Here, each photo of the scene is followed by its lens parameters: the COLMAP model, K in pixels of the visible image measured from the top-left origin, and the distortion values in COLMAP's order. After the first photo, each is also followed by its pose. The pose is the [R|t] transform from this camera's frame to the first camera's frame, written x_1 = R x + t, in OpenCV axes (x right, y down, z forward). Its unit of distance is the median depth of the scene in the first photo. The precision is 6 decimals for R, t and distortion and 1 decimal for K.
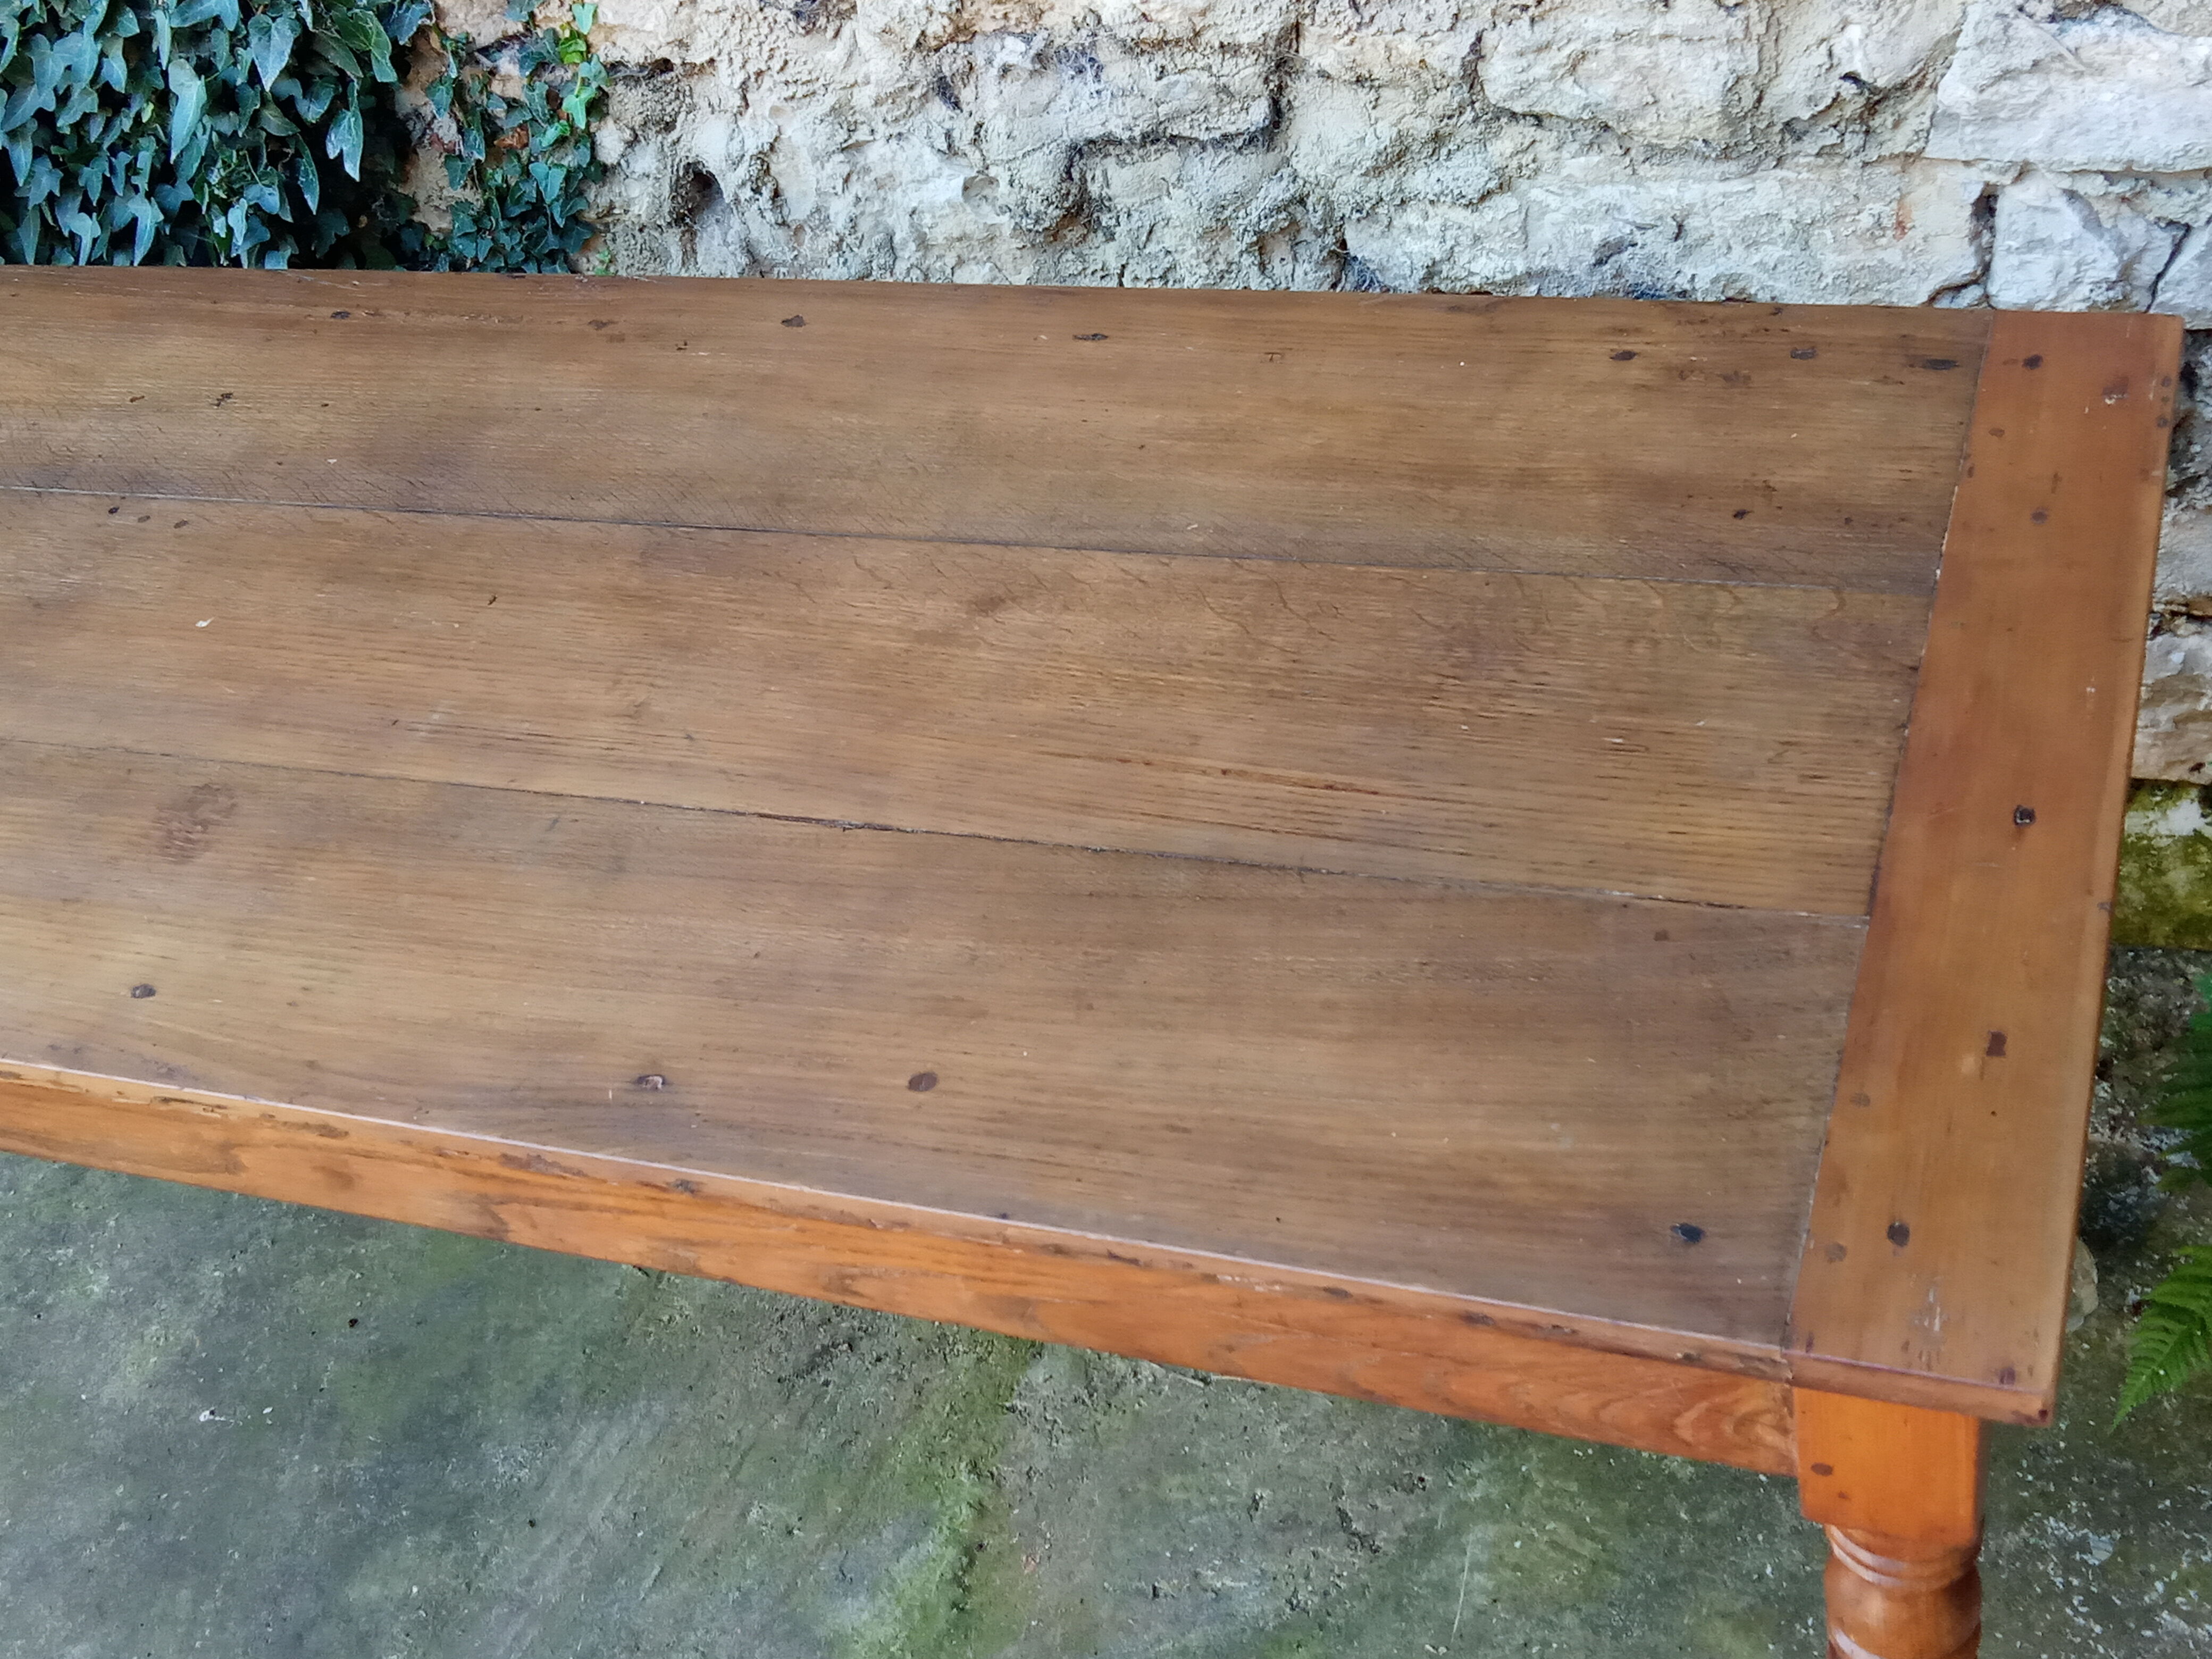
lens RADIAL K [[2636.4, 0, 1108.4], [0, 2636.4, 816.7], [0, 0, 1]] dist [0.033205, 0.000000]
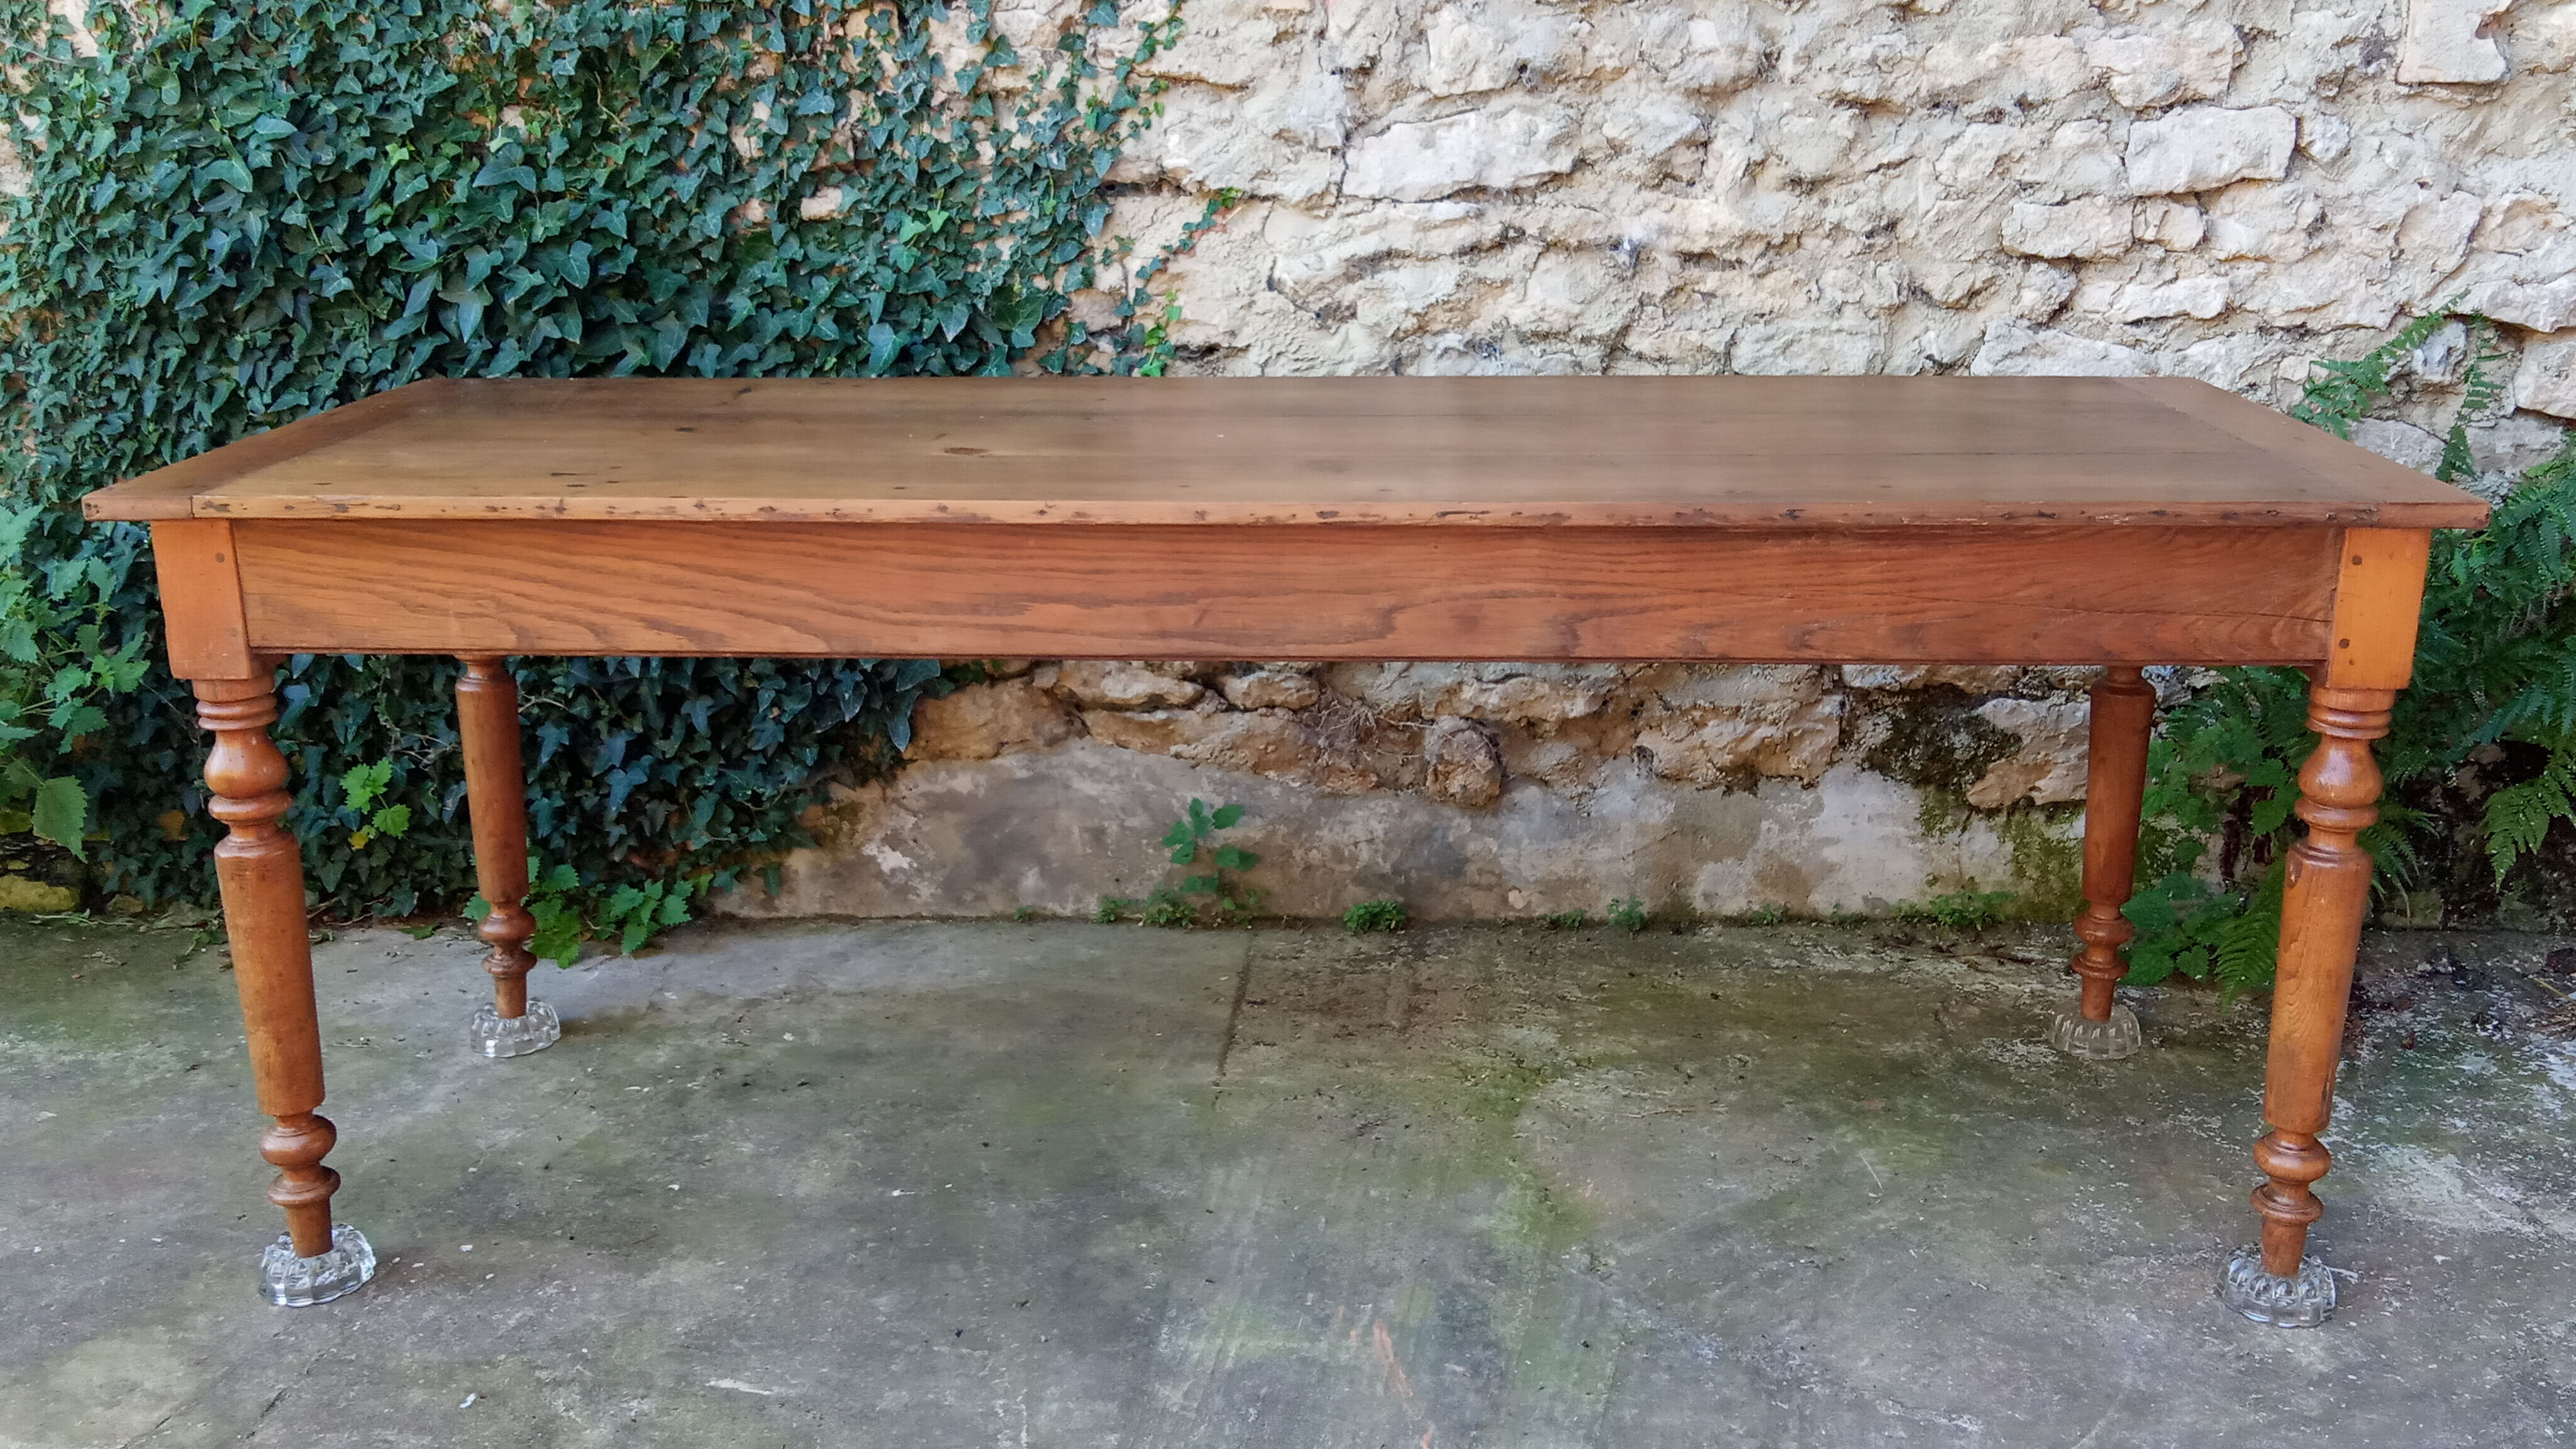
lens RADIAL K [[2276.5, 0, 1298.8], [0, 2276.5, 705.1], [0, 0, 1]] dist [0.059528, -0.072474]
pose [[0.933320, 0.089437, 0.347727, -0.637179], [0.076739, 0.896410, -0.436532, 0.578183], [-0.350748, 0.434108, 0.829775, -0.103738]]
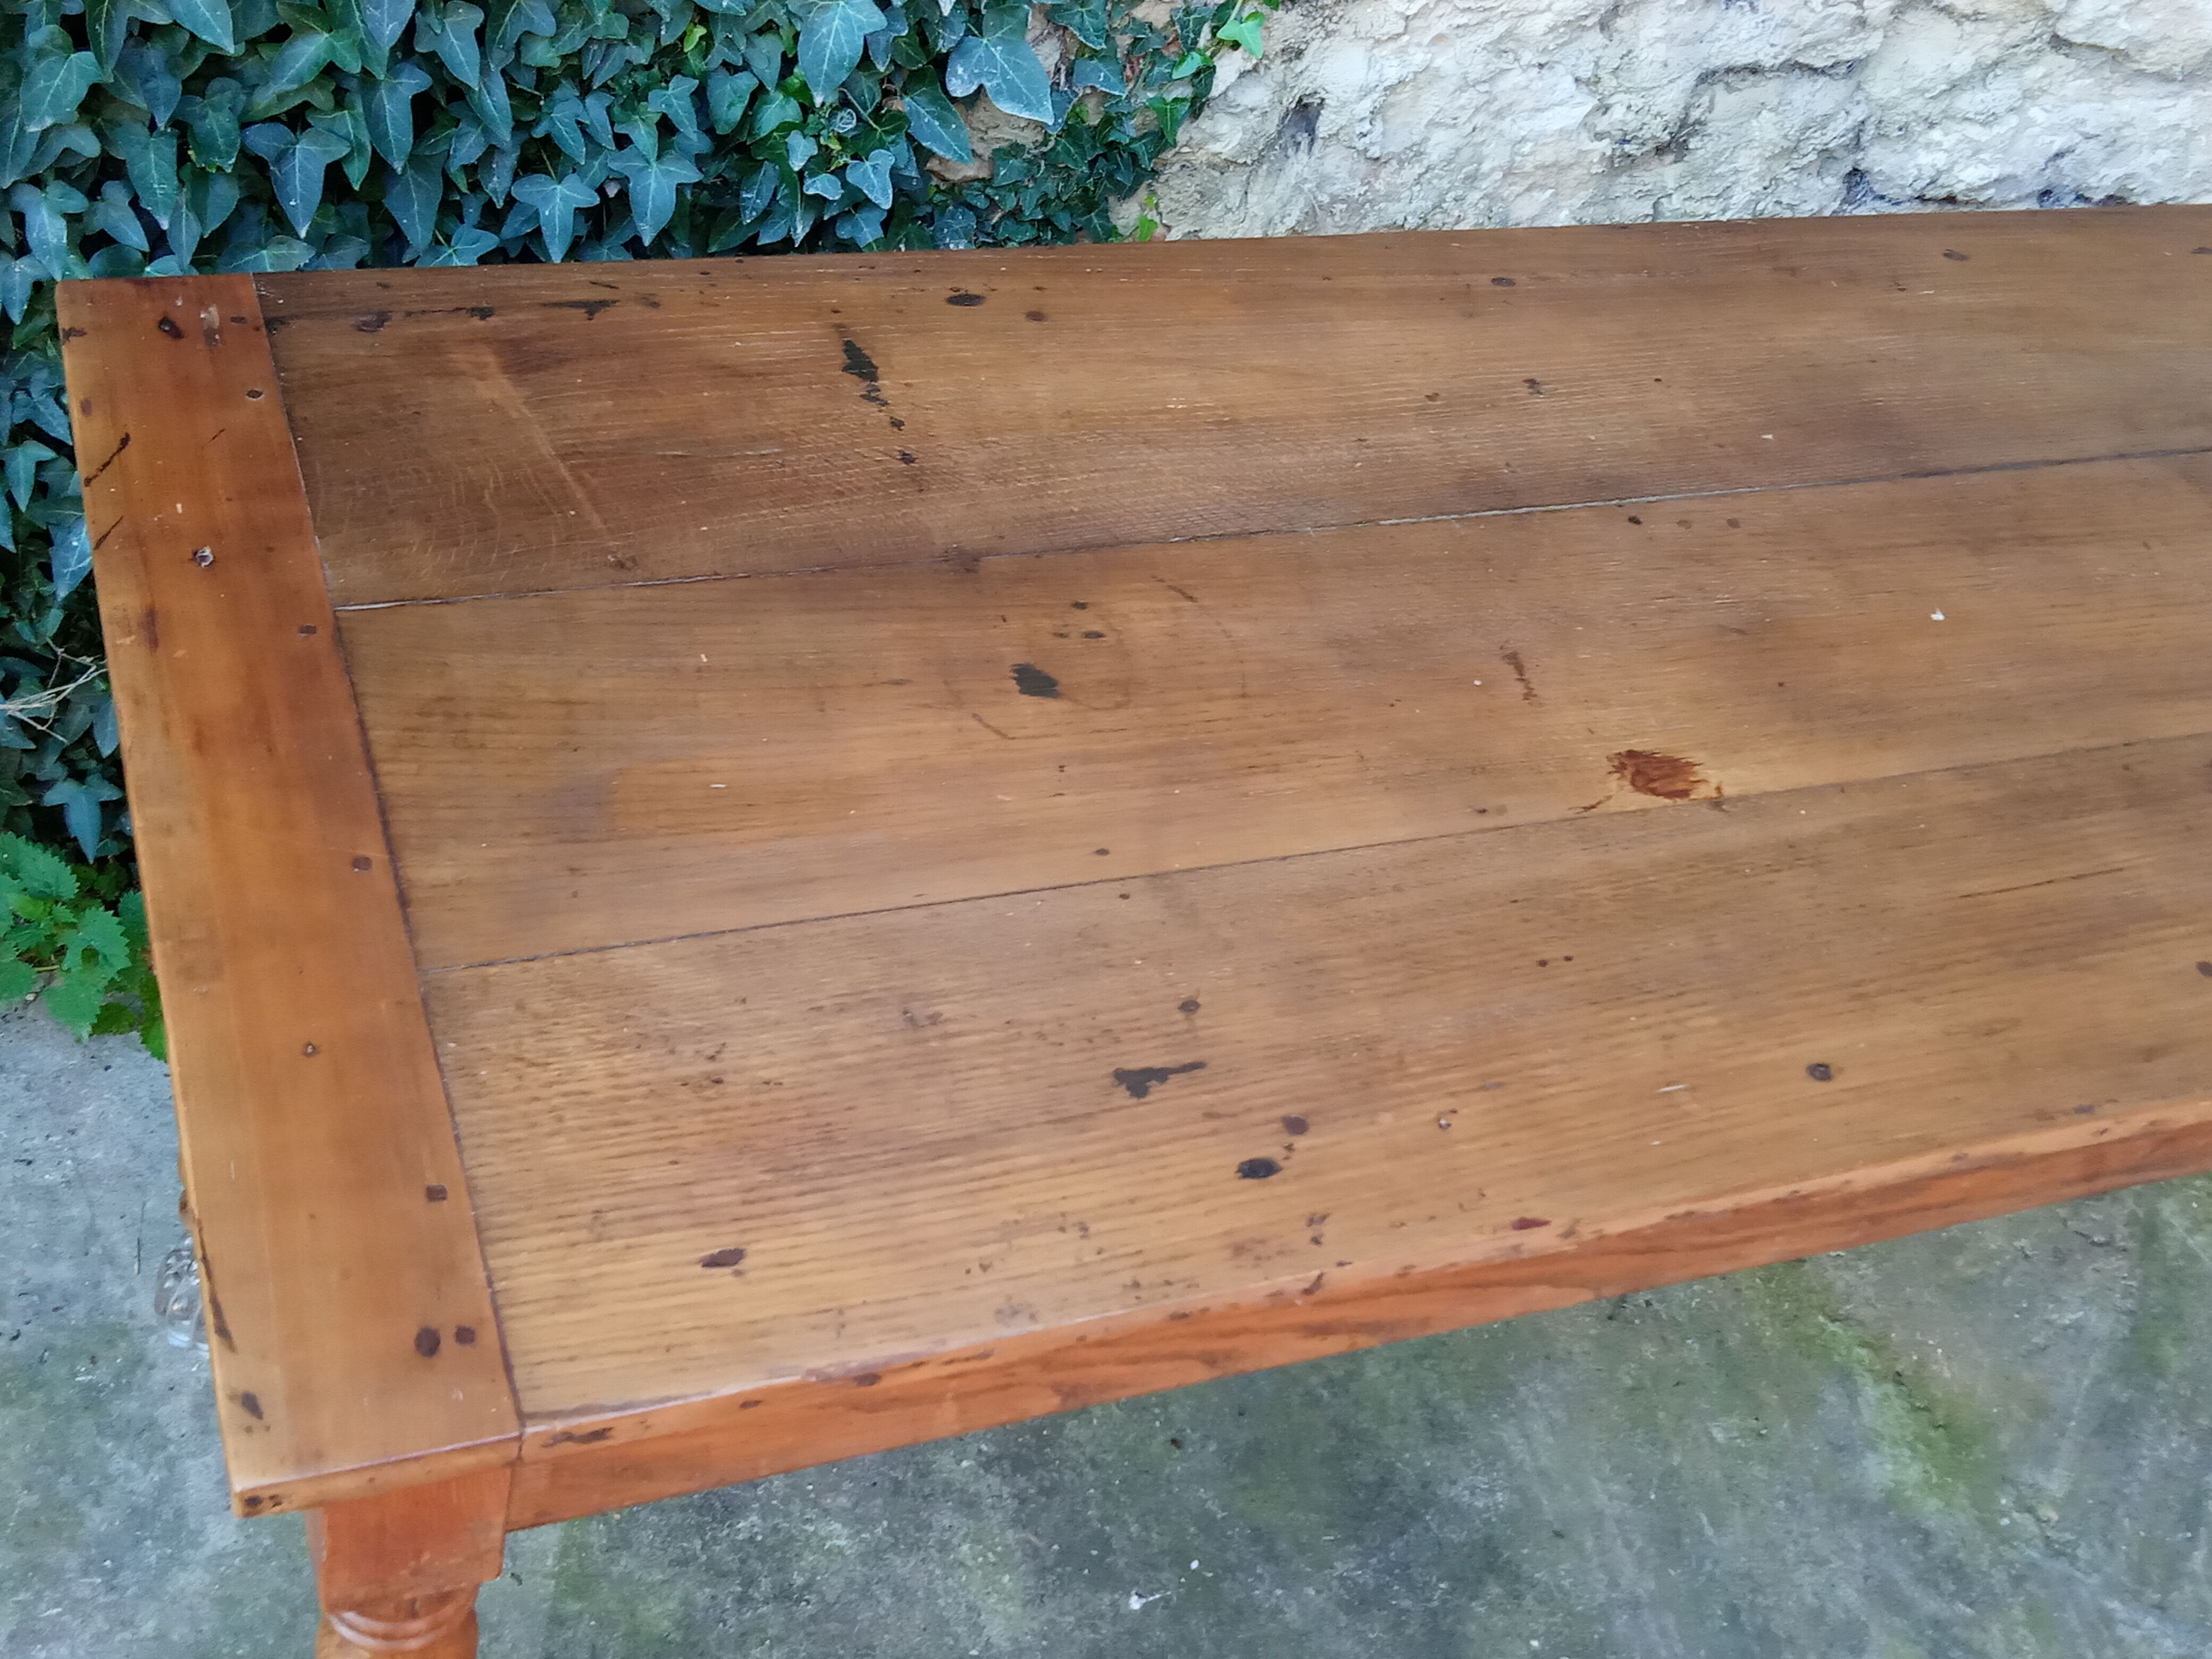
lens RADIAL K [[2636.4, 0, 1122.8], [0, 2636.4, 819.5], [0, 0, 1]] dist [0.033205, 0.000000]
pose [[0.689436, -0.206418, 0.694313, -0.988621], [0.172320, 0.977756, 0.119575, -0.134744], [-0.703551, 0.037204, 0.709670, 0.444882]]
